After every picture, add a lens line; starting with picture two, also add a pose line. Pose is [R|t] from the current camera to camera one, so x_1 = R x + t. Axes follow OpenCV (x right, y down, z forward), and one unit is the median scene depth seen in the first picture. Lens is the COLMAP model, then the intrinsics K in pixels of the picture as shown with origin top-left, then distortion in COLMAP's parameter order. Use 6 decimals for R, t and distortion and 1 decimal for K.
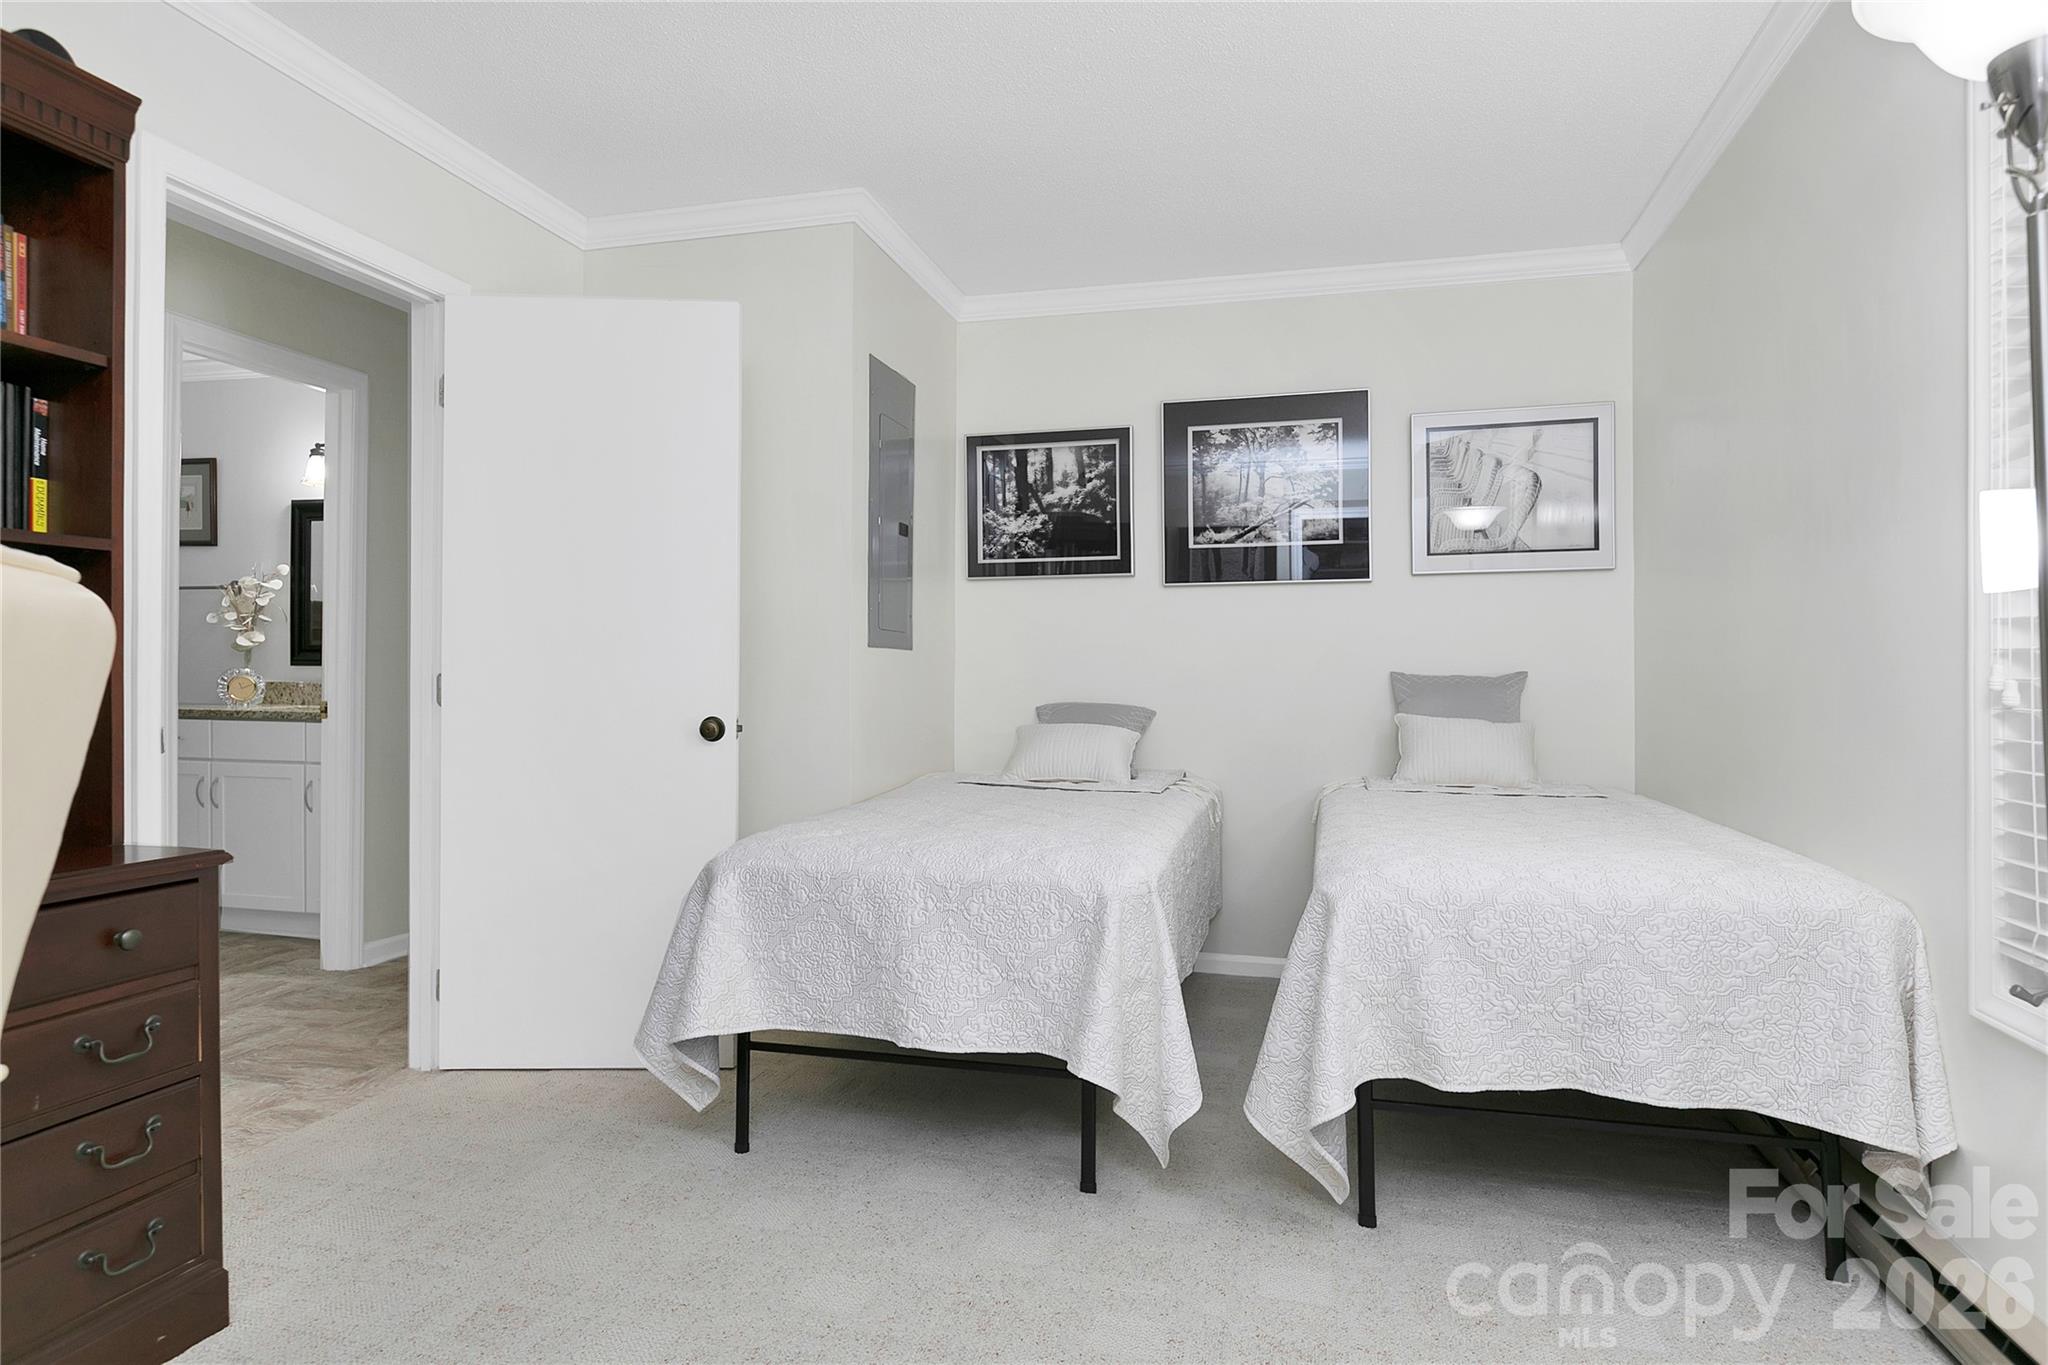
lens RADIAL K [[1075.0, 0, 975.9], [0, 1075.0, 656.3], [0, 0, 1]] dist [-0.000437, -0.000240]
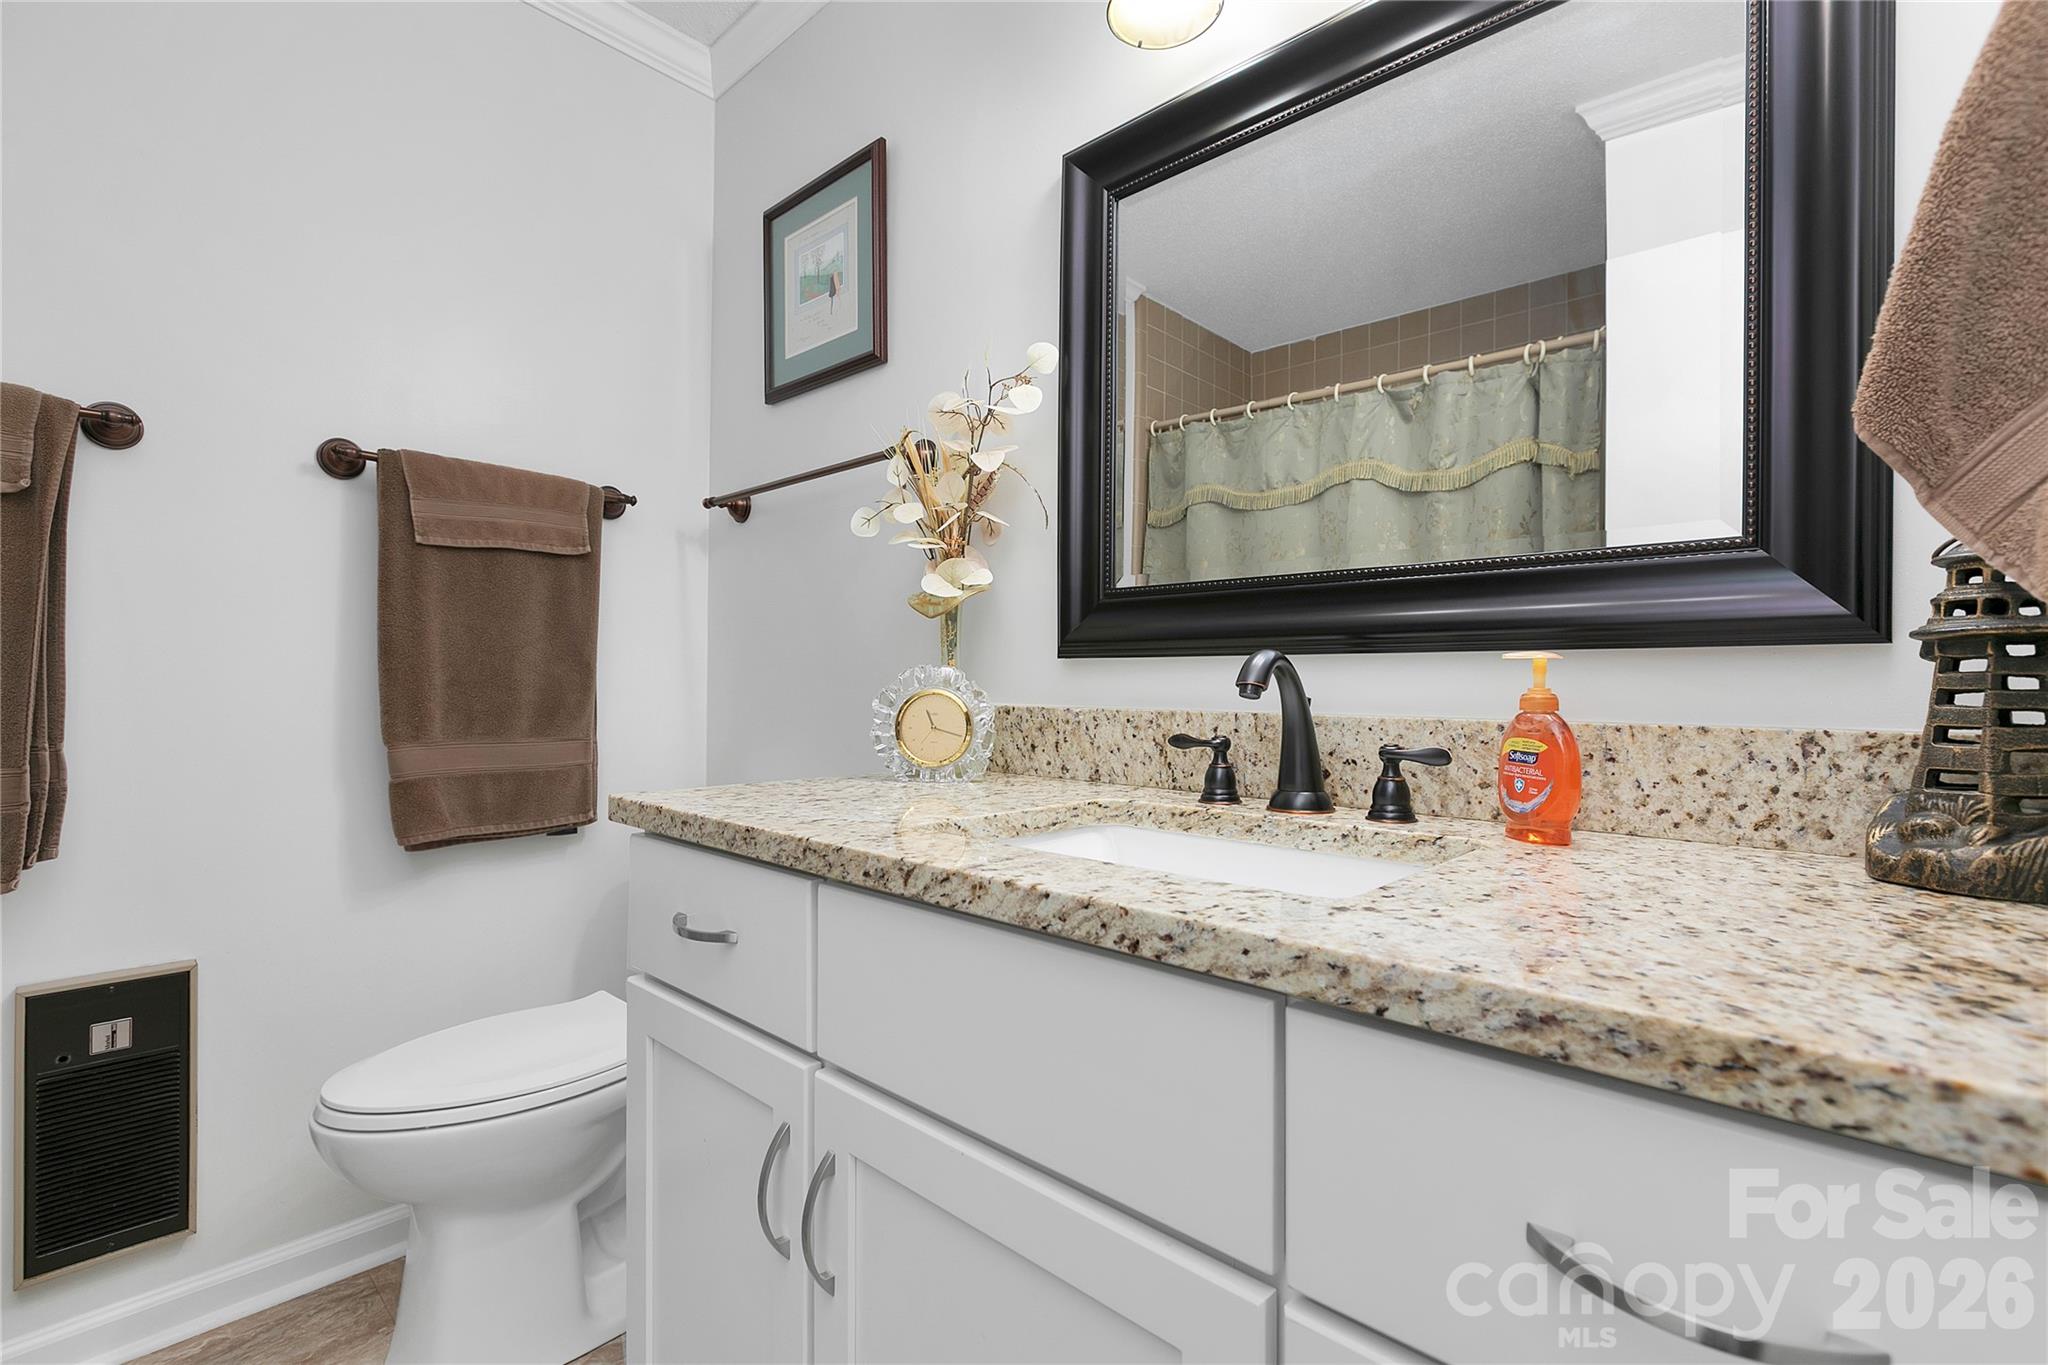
lens RADIAL K [[909.6, 0, 1036.0], [0, 909.6, 682.9], [0, 0, 1]] dist [0.001536, -0.000082]
pose [[0.876887, 0.004373, -0.480677, -0.517211], [-0.001756, 0.999981, 0.005895, 0.014513], [0.480693, -0.004325, 0.876878, 0.763677]]
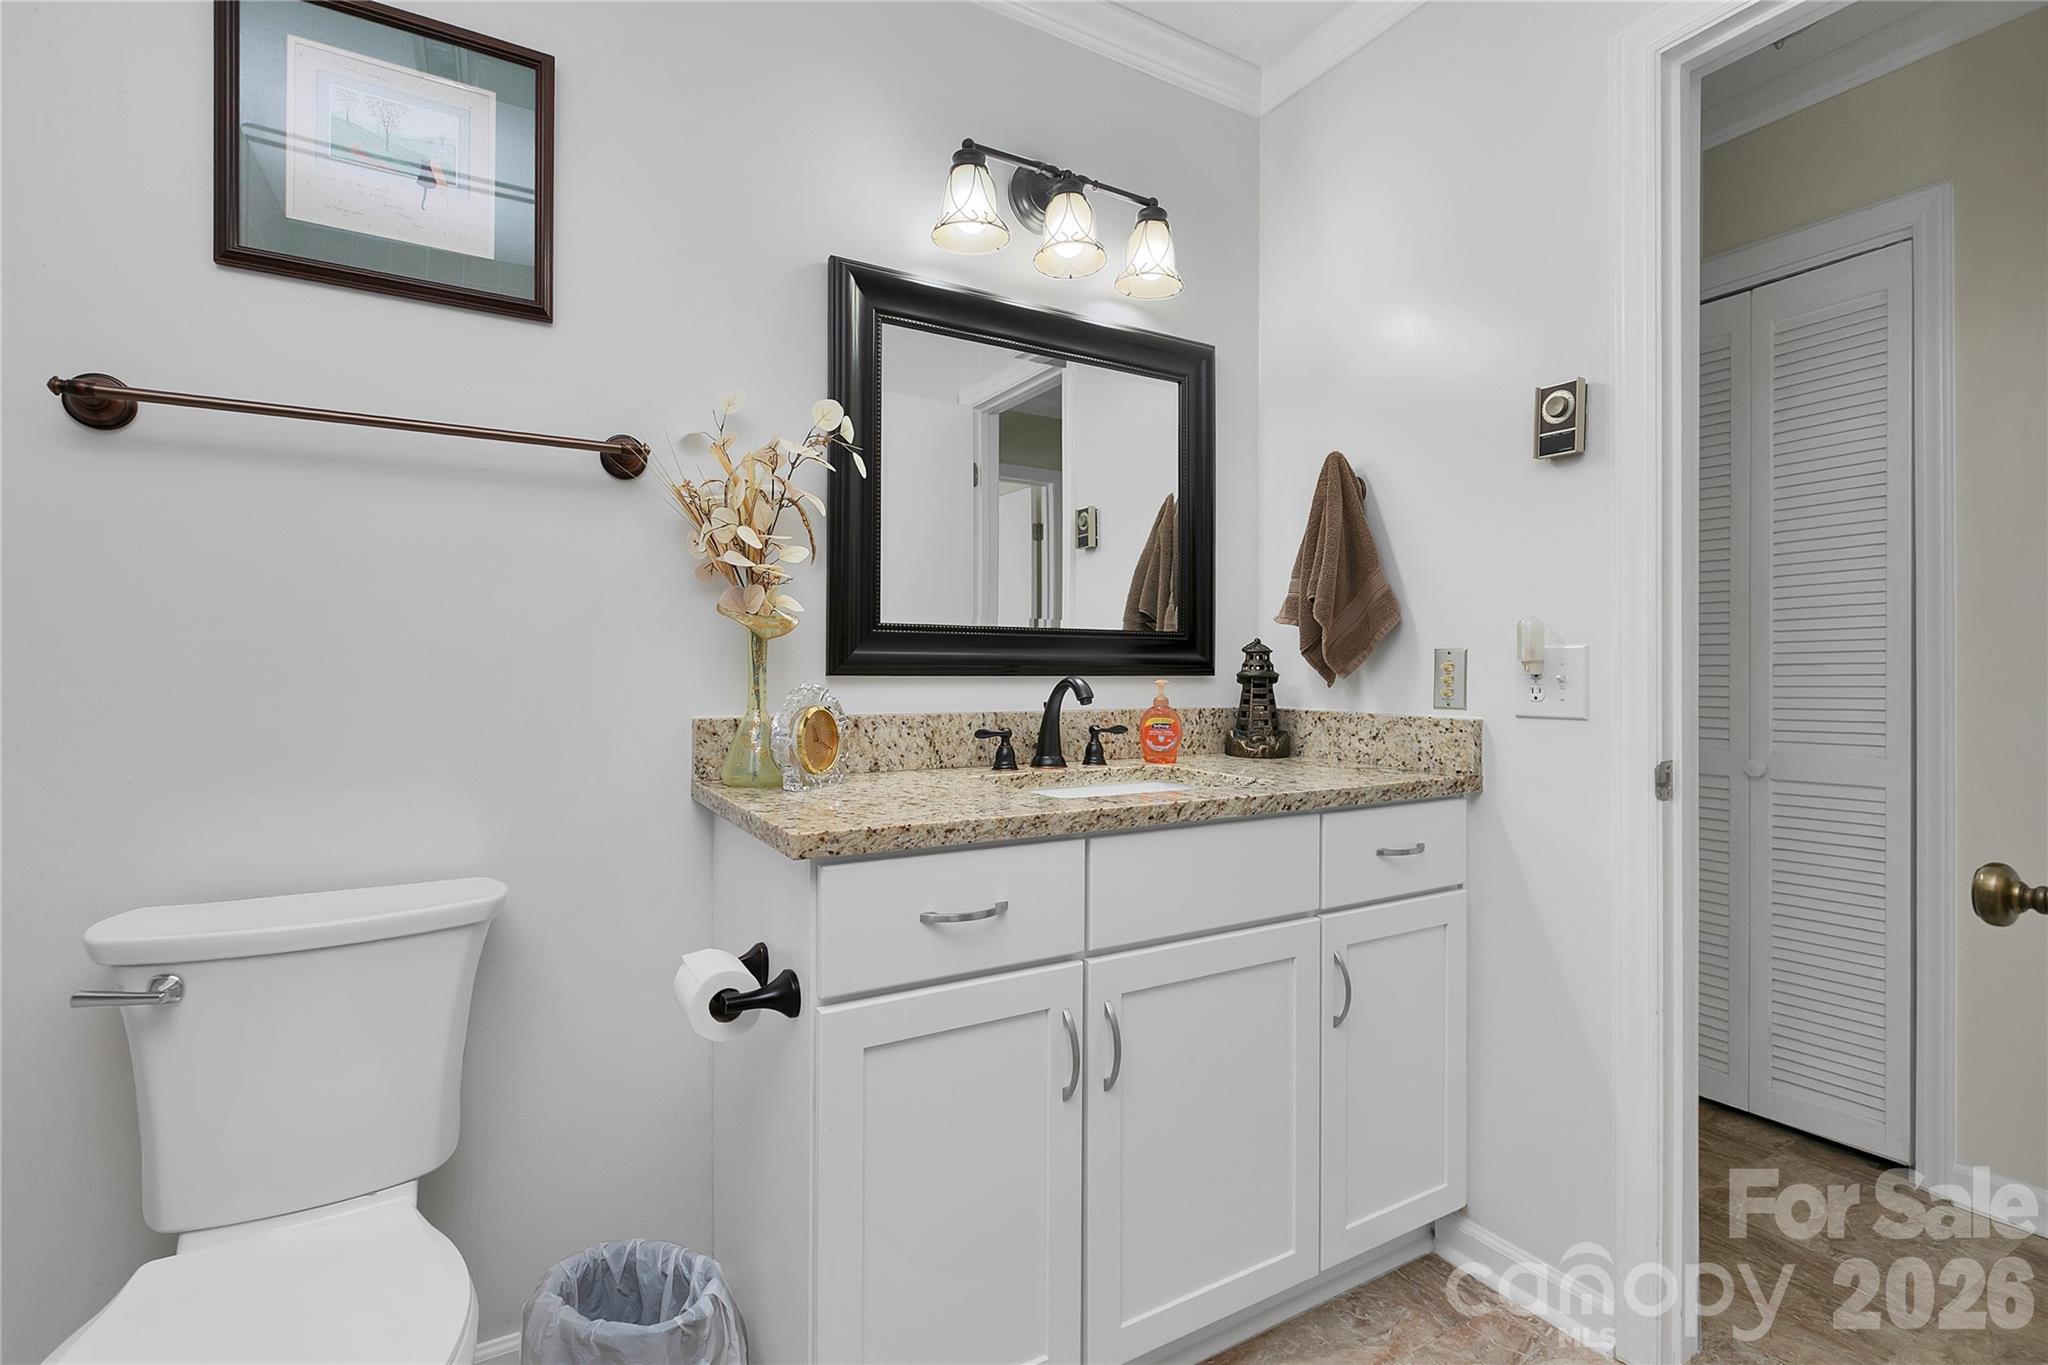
lens RADIAL K [[932.9, 0, 1023.2], [0, 932.9, 668.9], [0, 0, 1]] dist [0.000967, 0.000063]
pose [[0.721816, 0.001443, 0.692084, -0.836378], [-0.011879, 0.999876, 0.010305, 0.001717], [-0.691983, -0.015660, 0.721744, 0.713743]]
